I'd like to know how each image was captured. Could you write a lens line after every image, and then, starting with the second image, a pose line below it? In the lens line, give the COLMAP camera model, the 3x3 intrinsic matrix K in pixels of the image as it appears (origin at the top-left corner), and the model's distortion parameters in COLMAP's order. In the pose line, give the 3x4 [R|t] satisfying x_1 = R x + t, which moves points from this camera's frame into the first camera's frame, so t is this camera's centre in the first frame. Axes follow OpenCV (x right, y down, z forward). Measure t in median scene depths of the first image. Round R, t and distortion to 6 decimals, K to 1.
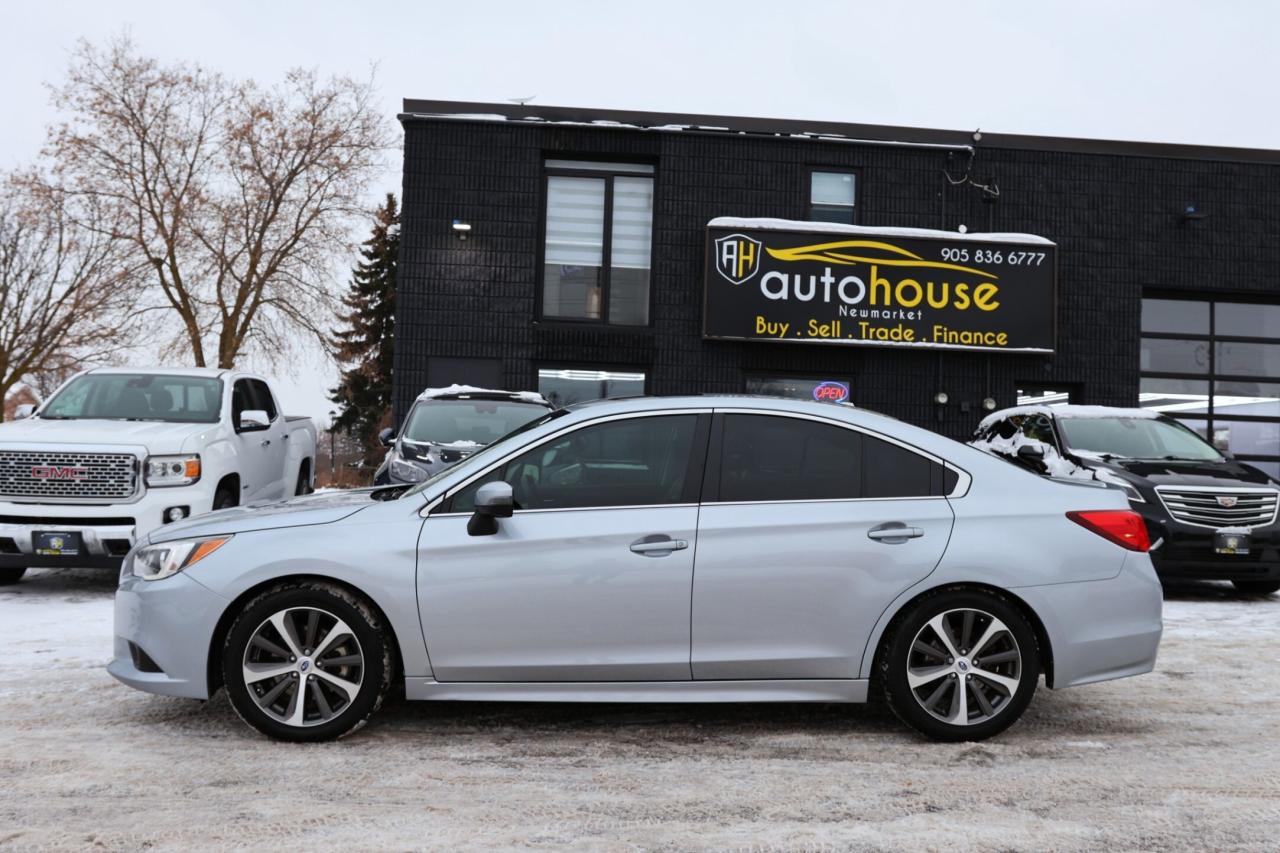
lens RADIAL K [[1074.2, 0, 649.2], [0, 1074.2, 431.3], [0, 0, 1]] dist [-0.097240, 0.096189]
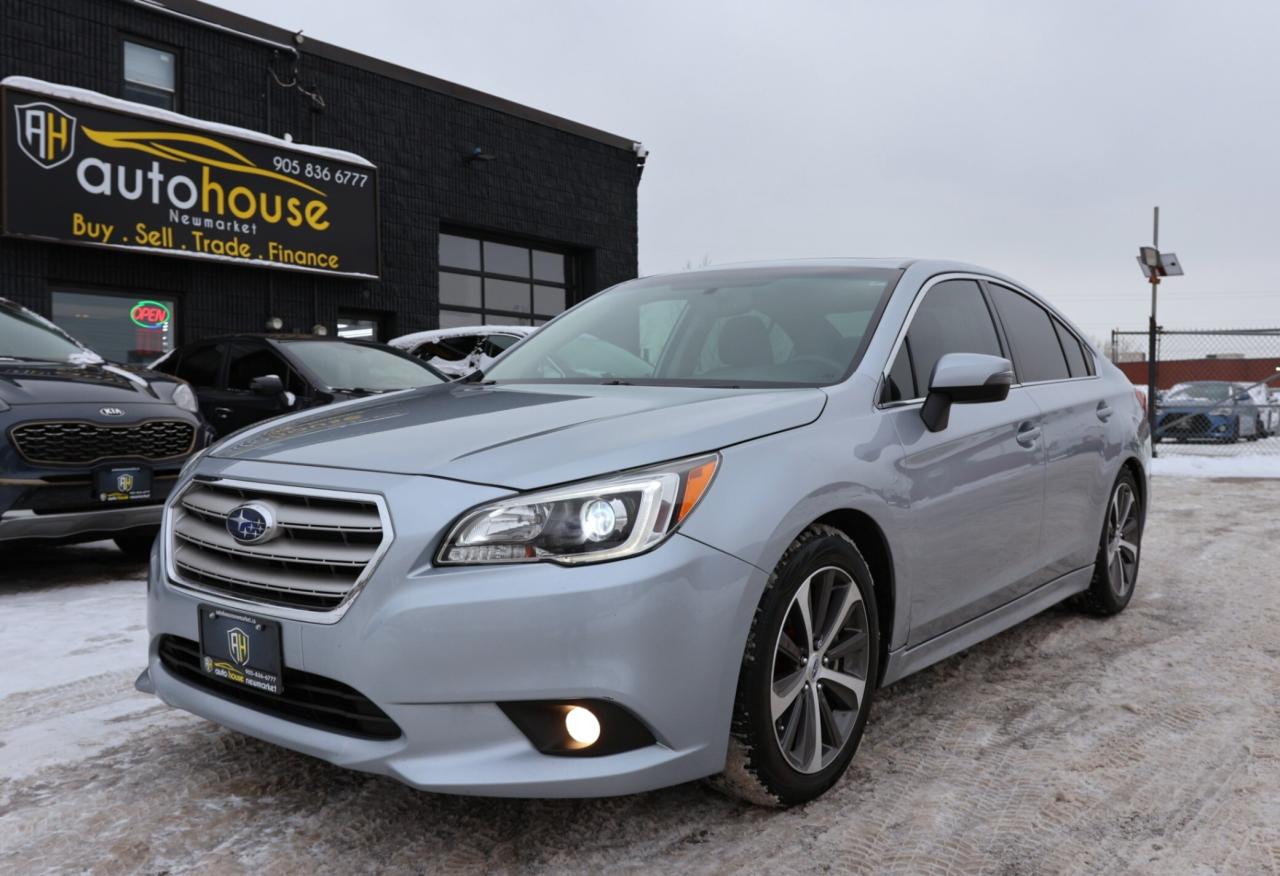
lens RADIAL K [[1079.0, 0, 640.0], [0, 1079.0, 438.0], [0, 0, 1]] dist [-0.096801, 0.070141]
pose [[0.660202, -0.051870, 0.749295, -0.207036], [0.009502, 0.998109, 0.060722, 0.014113], [-0.751028, -0.032969, 0.659447, 0.170287]]
